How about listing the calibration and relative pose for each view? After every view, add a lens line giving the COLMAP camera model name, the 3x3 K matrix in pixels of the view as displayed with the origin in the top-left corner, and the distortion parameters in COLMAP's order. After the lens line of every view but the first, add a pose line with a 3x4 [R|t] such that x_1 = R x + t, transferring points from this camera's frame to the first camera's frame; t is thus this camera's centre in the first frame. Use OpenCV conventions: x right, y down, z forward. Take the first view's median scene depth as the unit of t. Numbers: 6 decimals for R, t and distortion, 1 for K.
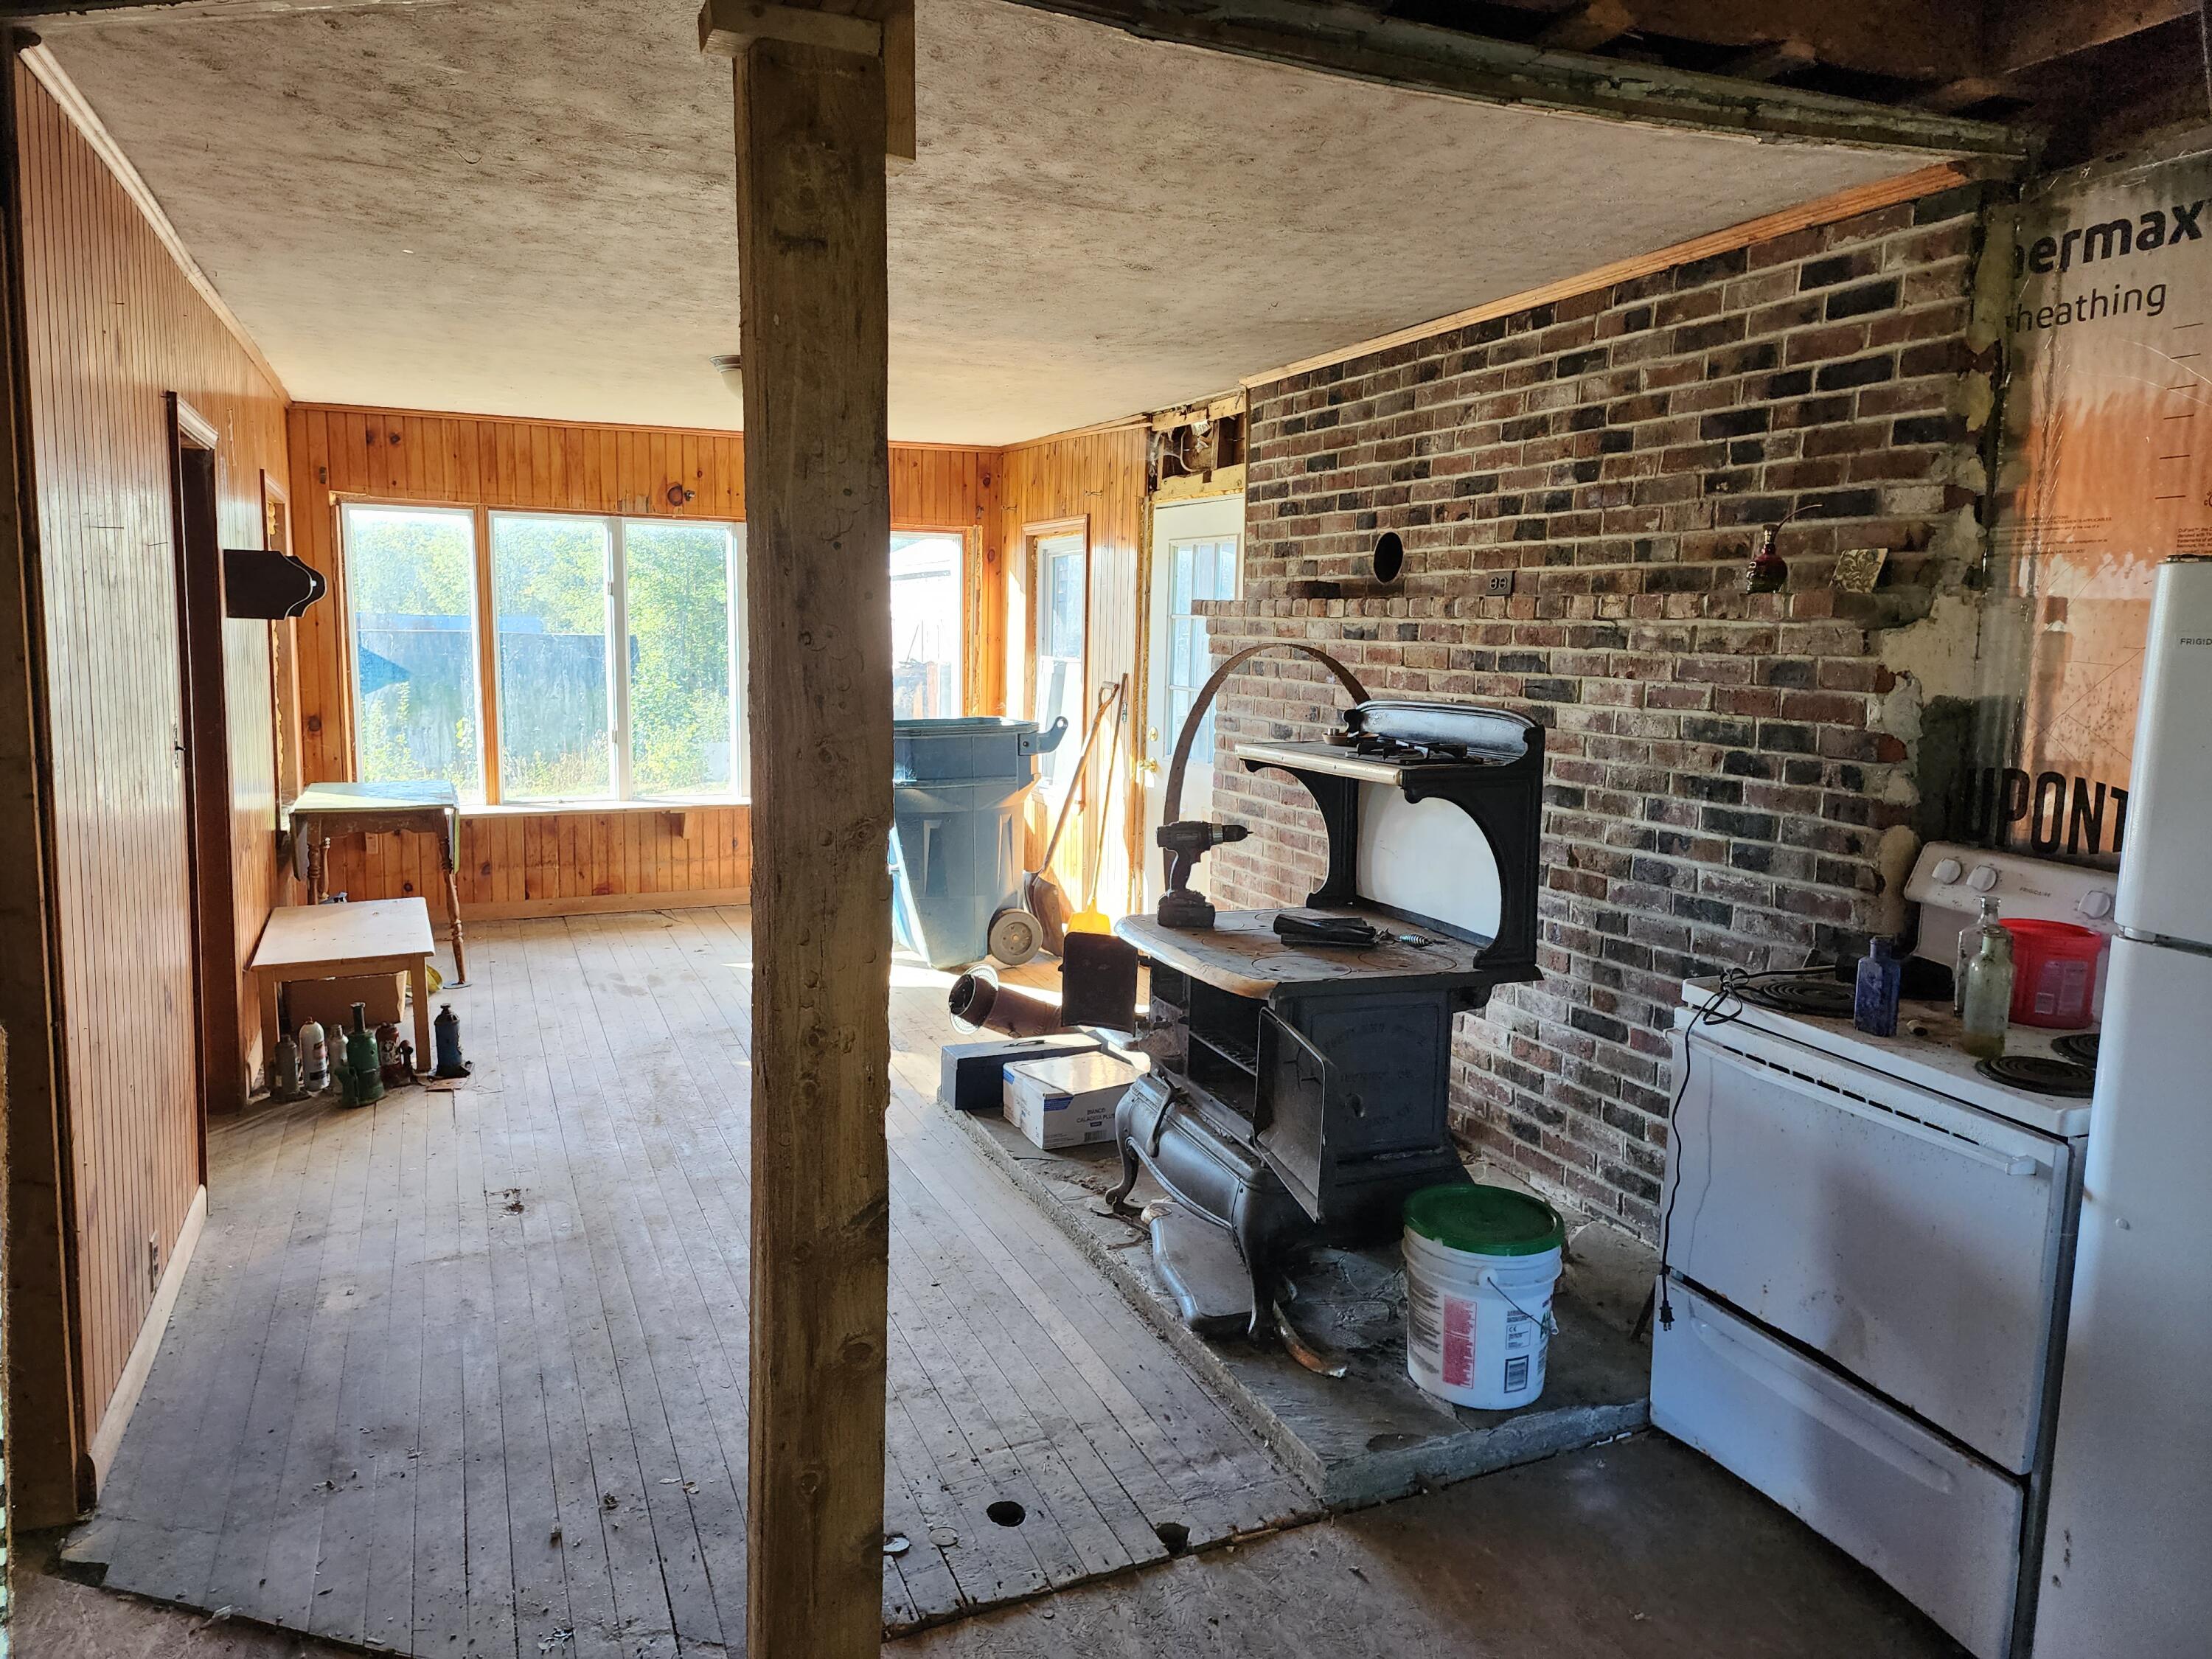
lens RADIAL K [[1548.8, 0, 1102.9], [0, 1548.8, 823.5], [0, 0, 1]] dist [0.089928, -0.018724]
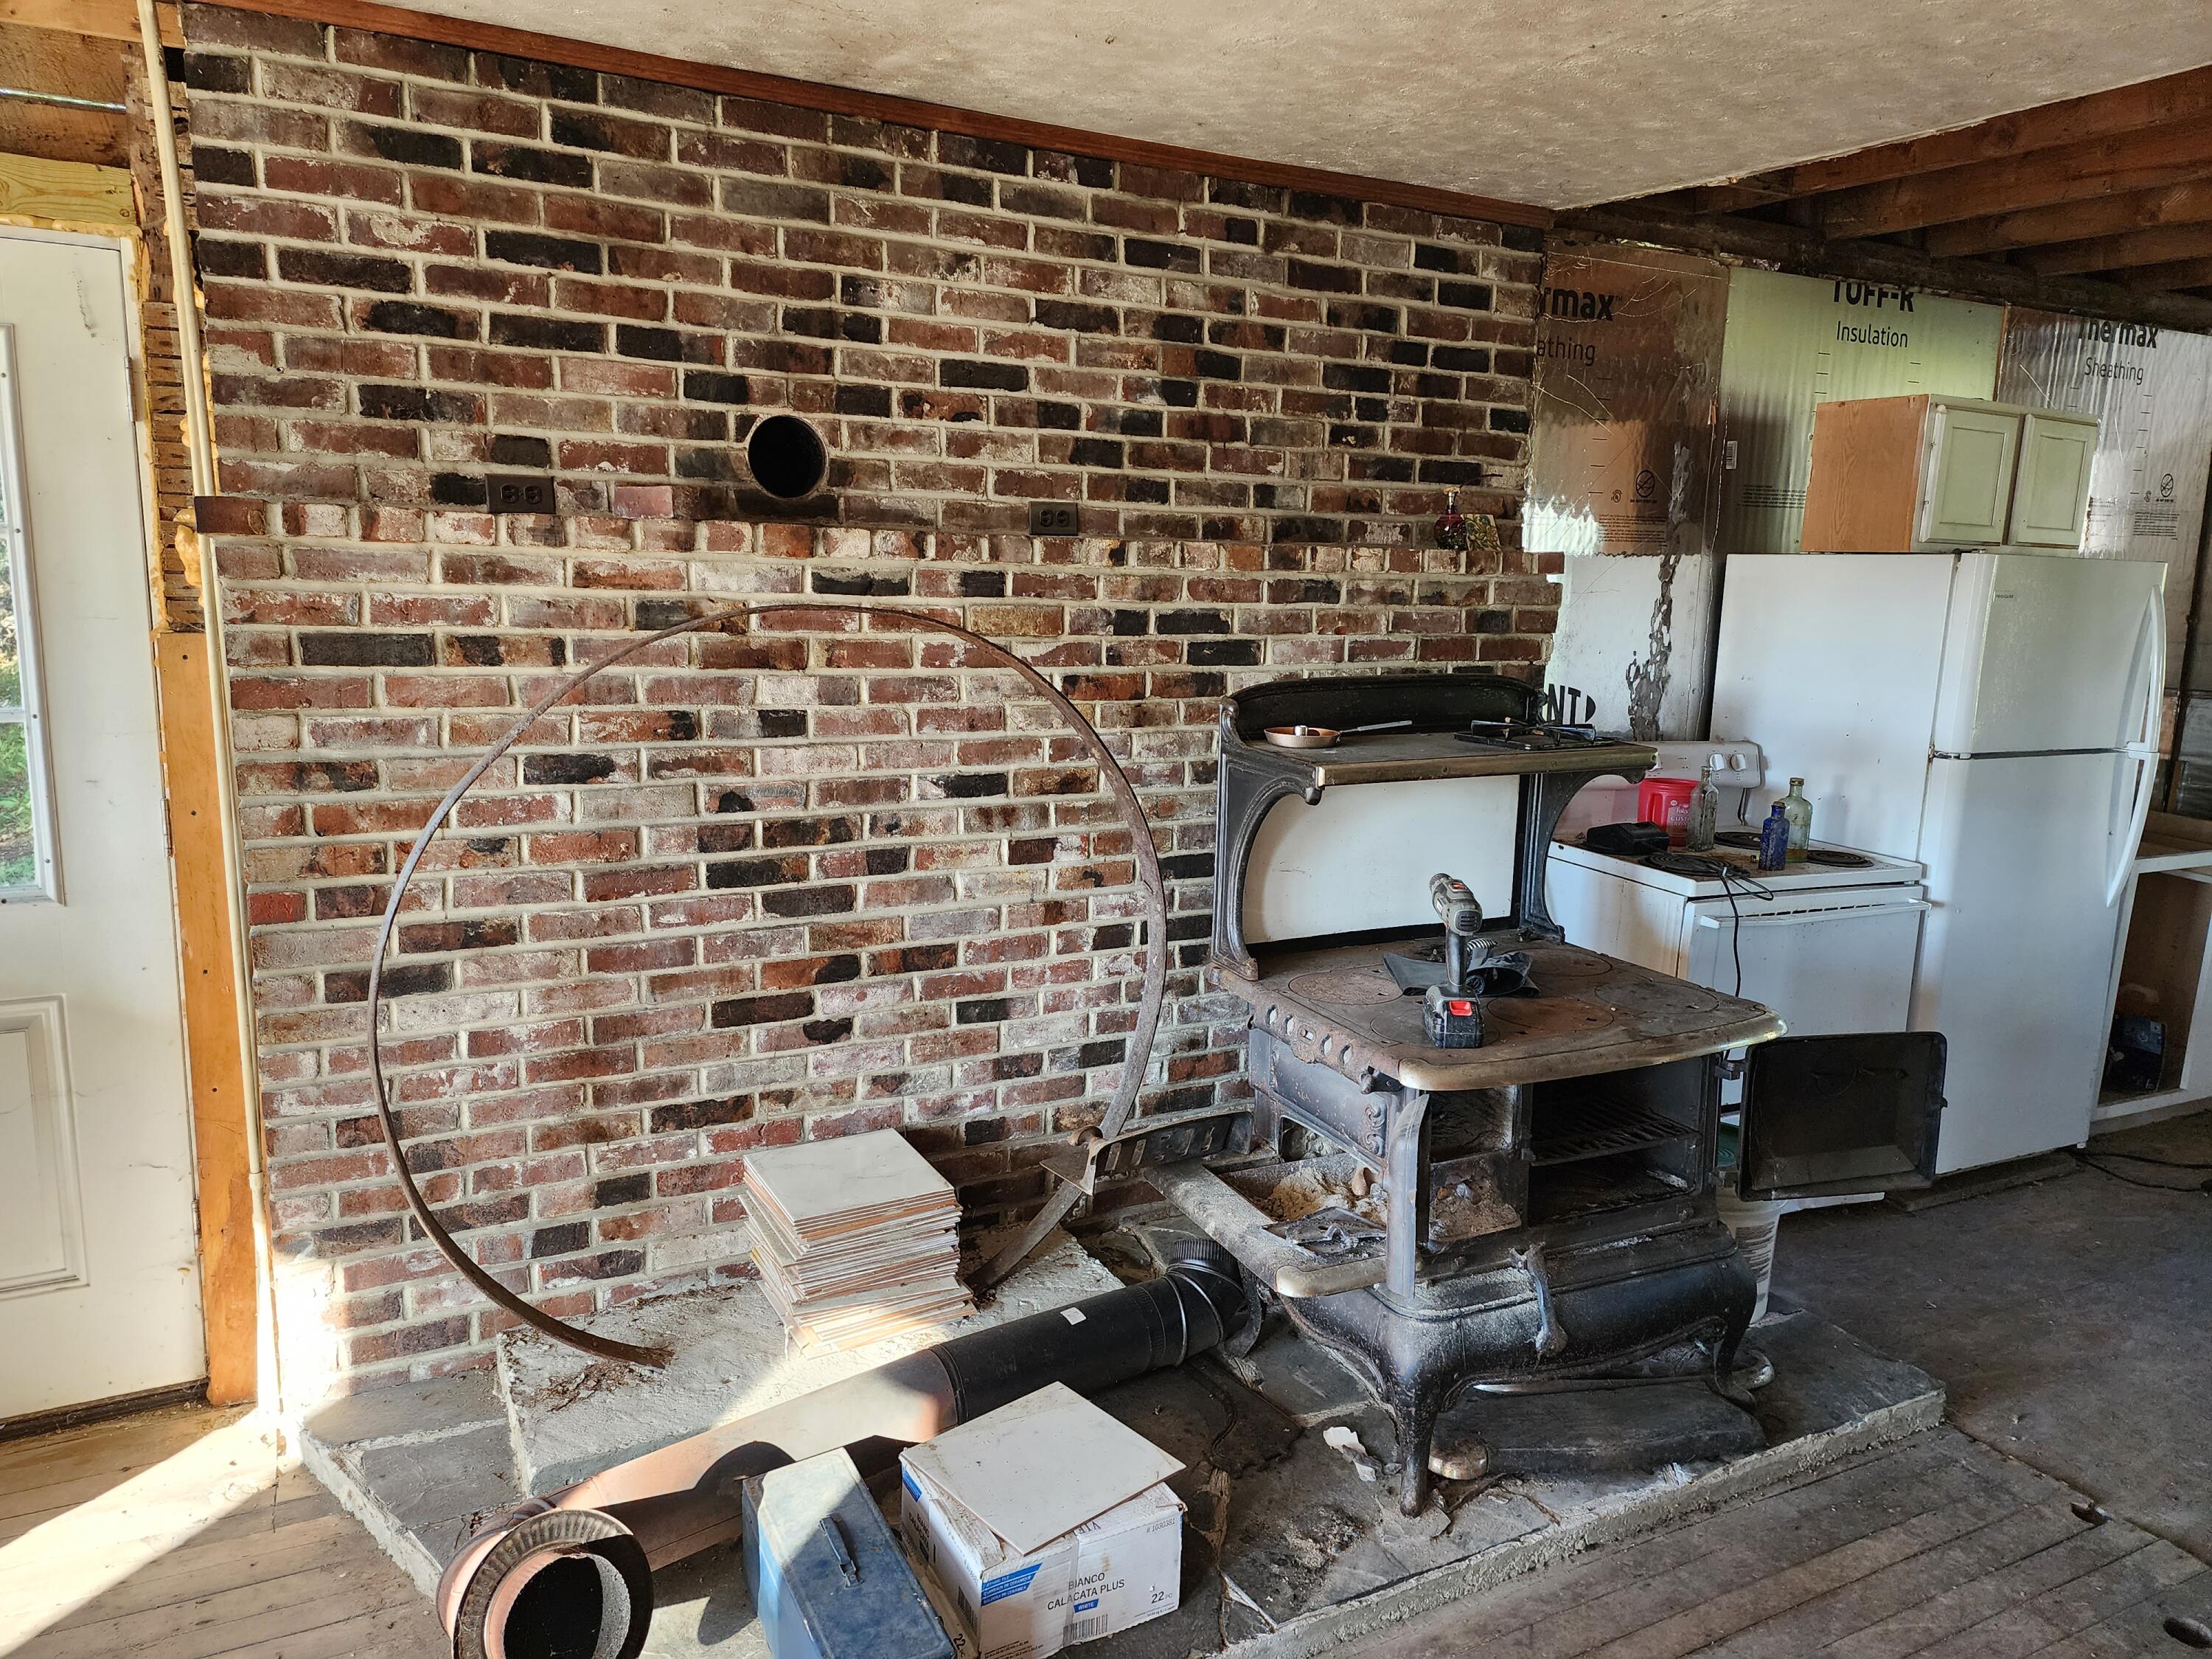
lens RADIAL K [[1548.8, 0, 1107.8], [0, 1548.8, 826.7], [0, 0, 1]] dist [0.089928, -0.018724]
pose [[-0.095152, -0.192262, 0.976720, -0.566306], [0.099073, 0.974471, 0.201471, -0.170946], [-0.990520, 0.115937, -0.073675, 1.139304]]
